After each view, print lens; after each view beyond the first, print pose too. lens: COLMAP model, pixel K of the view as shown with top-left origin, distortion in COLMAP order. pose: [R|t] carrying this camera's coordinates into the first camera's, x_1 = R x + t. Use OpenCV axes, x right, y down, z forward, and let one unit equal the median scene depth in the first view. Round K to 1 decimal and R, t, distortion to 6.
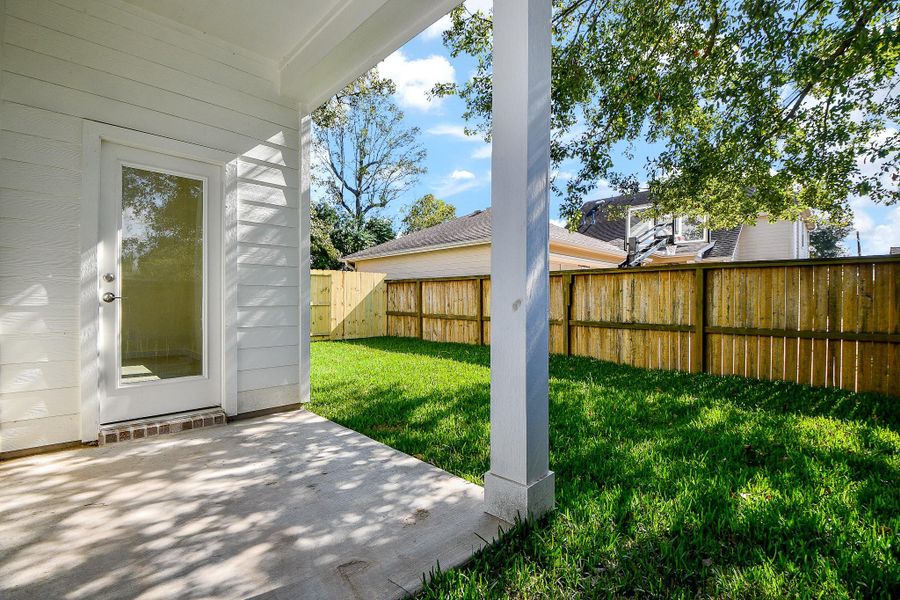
lens RADIAL K [[405.9, 0, 447.9], [0, 405.9, 301.9], [0, 0, 1]] dist [0.000058, 0.000290]
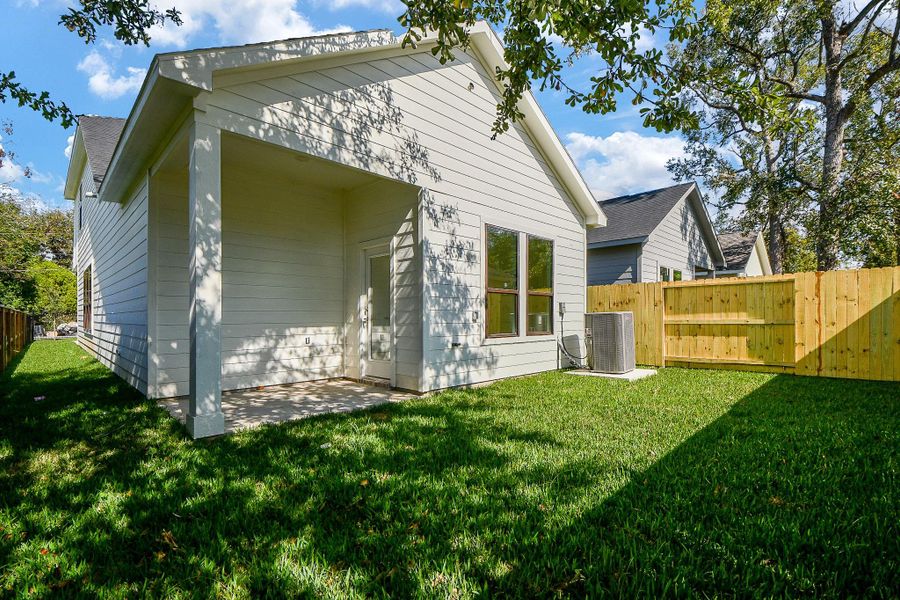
lens RADIAL K [[405.9, 0, 447.9], [0, 405.9, 308.4], [0, 0, 1]] dist [0.000058, 0.000290]
pose [[0.005121, -0.025985, -0.999649, 1.370782], [0.003952, 0.999655, -0.025964, -0.008073], [0.999979, -0.003818, 0.005222, 1.399922]]
